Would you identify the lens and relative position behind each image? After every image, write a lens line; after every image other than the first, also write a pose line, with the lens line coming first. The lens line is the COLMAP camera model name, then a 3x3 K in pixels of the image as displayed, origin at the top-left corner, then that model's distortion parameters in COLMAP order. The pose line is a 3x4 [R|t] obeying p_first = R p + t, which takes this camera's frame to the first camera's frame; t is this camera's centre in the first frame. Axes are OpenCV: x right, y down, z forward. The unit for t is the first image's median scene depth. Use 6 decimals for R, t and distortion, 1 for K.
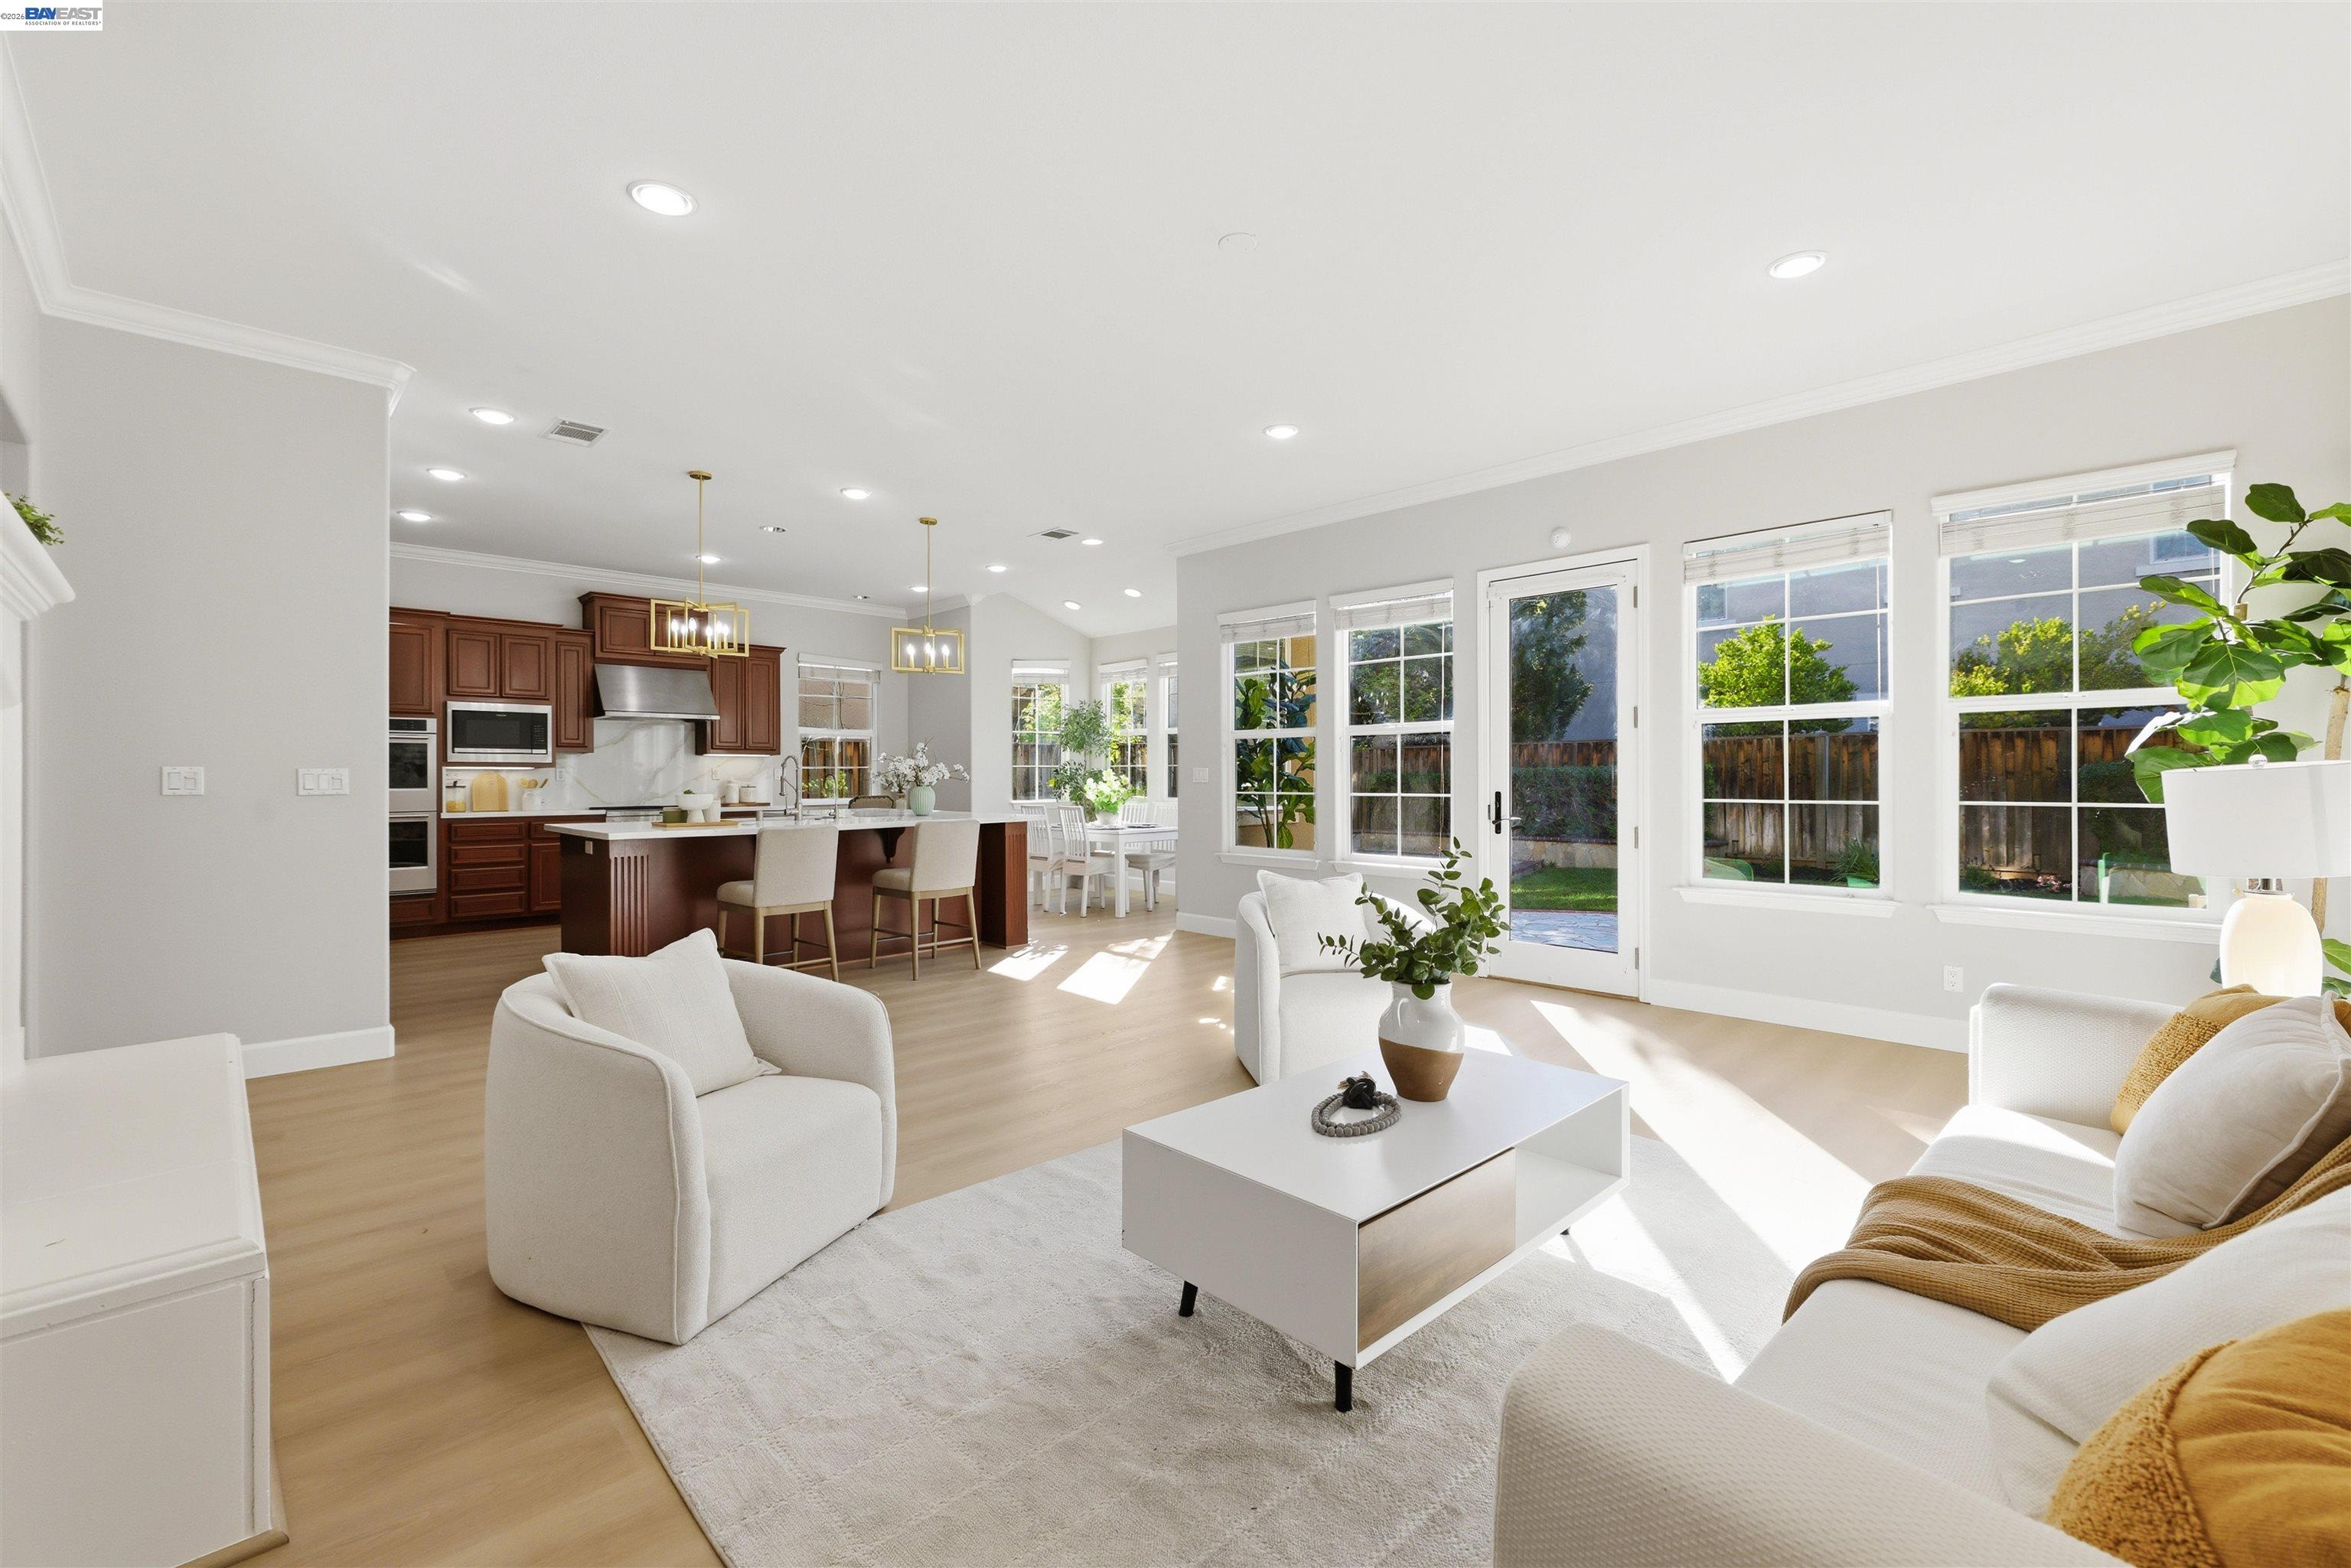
lens RADIAL K [[993.3, 0, 1177.5], [0, 993.3, 785.6], [0, 0, 1]] dist [0.001429, 0.000494]
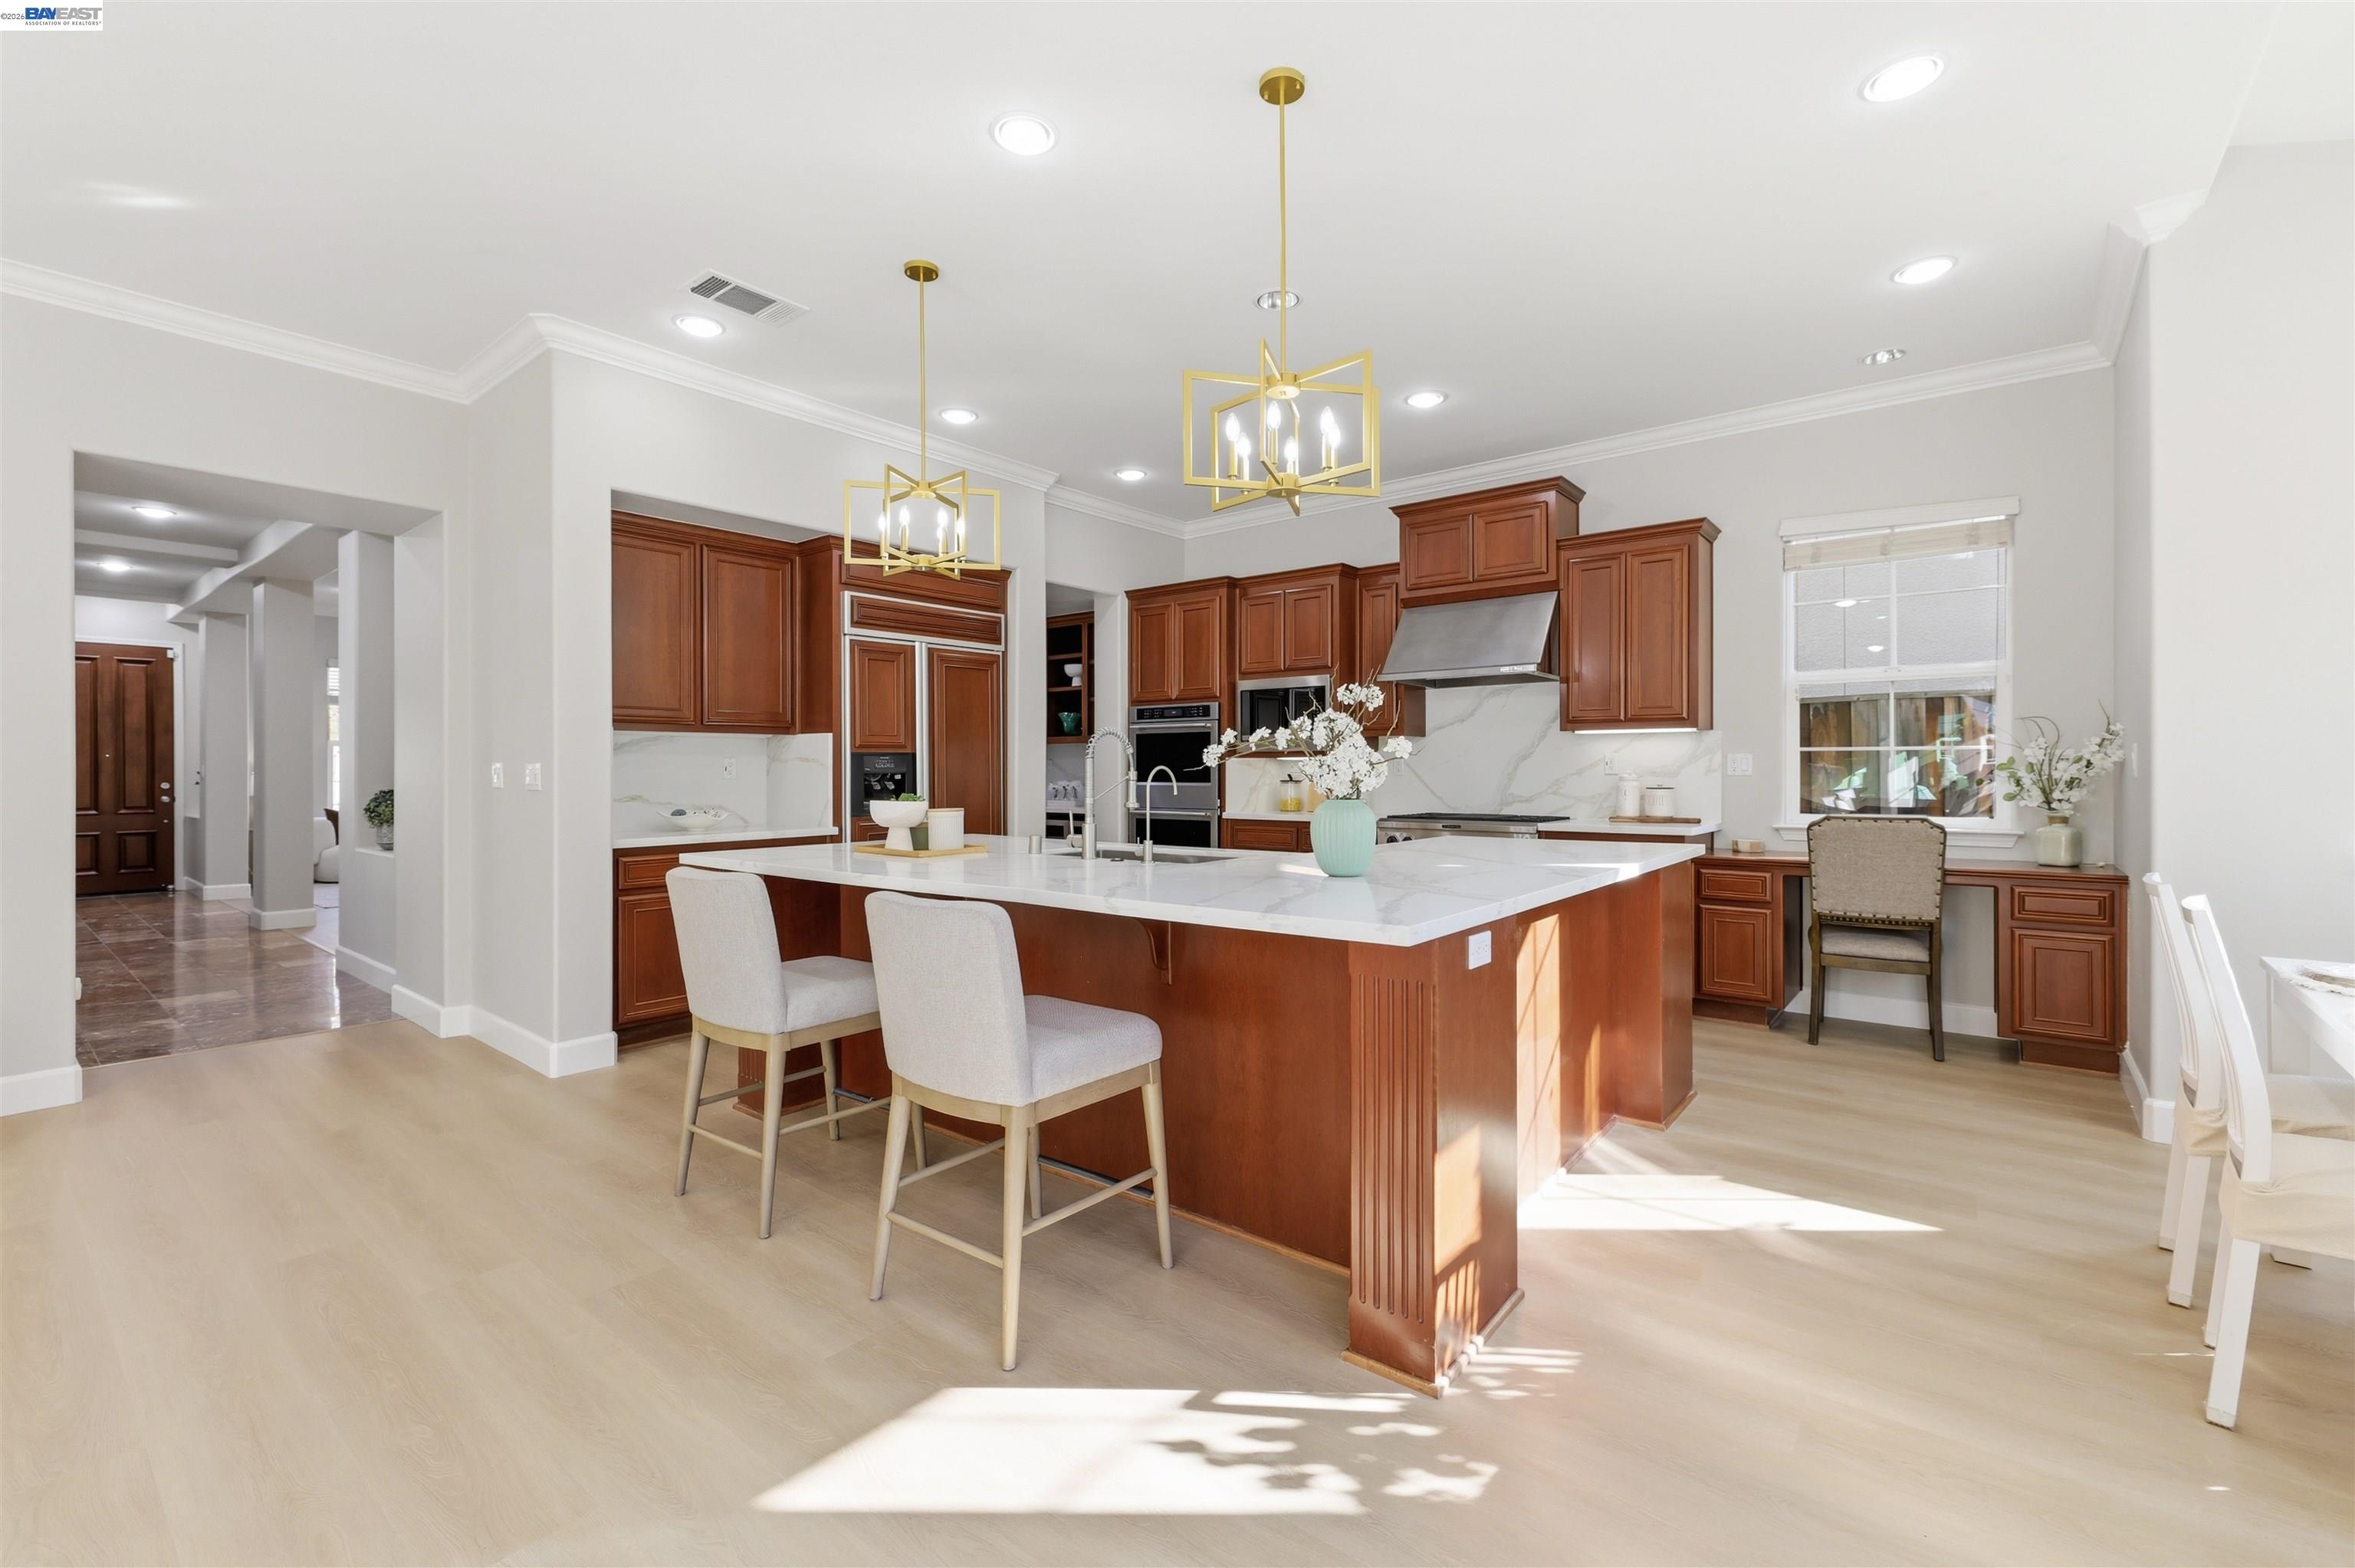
lens RADIAL K [[994.9, 0, 1179.5], [0, 994.9, 785.6], [0, 0, 1]] dist [0.001429, 0.000494]
pose [[0.106869, 0.015270, -0.994156, 0.083698], [-0.011460, 0.999835, 0.014126, -0.004517], [0.994207, 0.009883, 0.107027, 0.628909]]
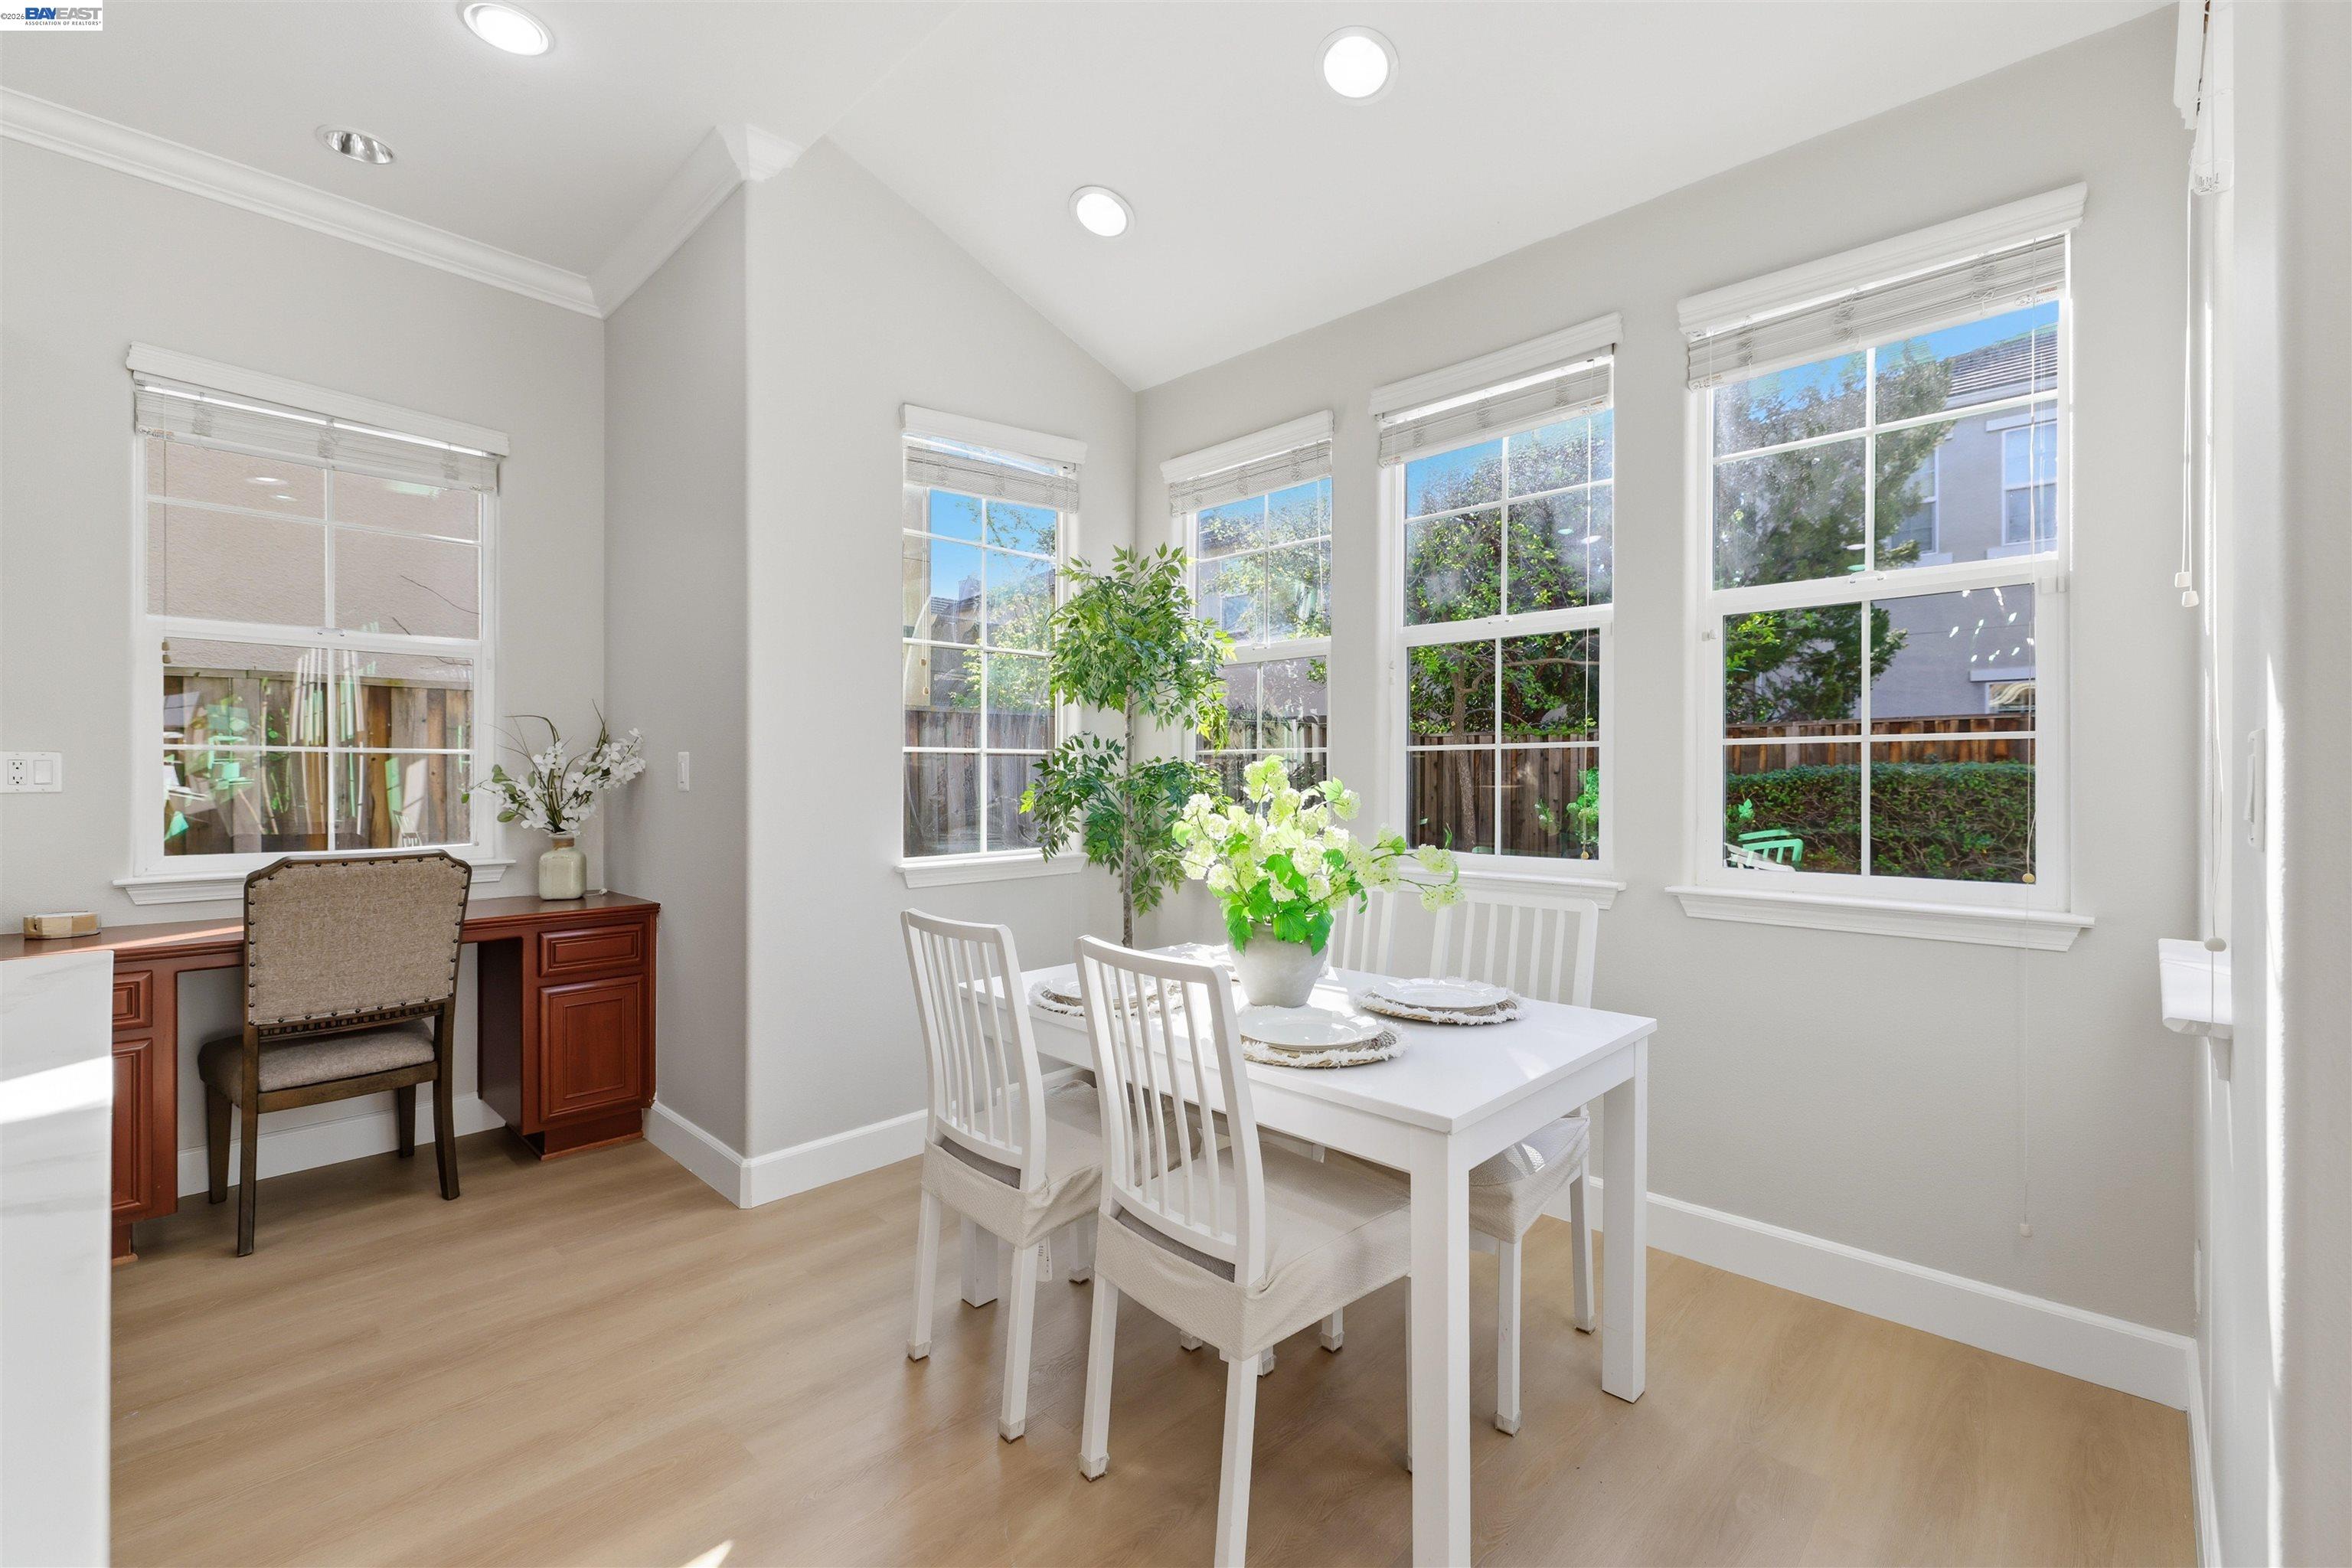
lens RADIAL K [[990.7, 0, 1167.1], [0, 990.7, 777.1], [0, 0, 1]] dist [0.000447, 0.000213]
pose [[0.999667, -0.000654, 0.025796, -0.092084], [0.001053, 0.999880, -0.015428, -0.005636], [-0.025783, 0.015450, 0.999548, 0.692725]]
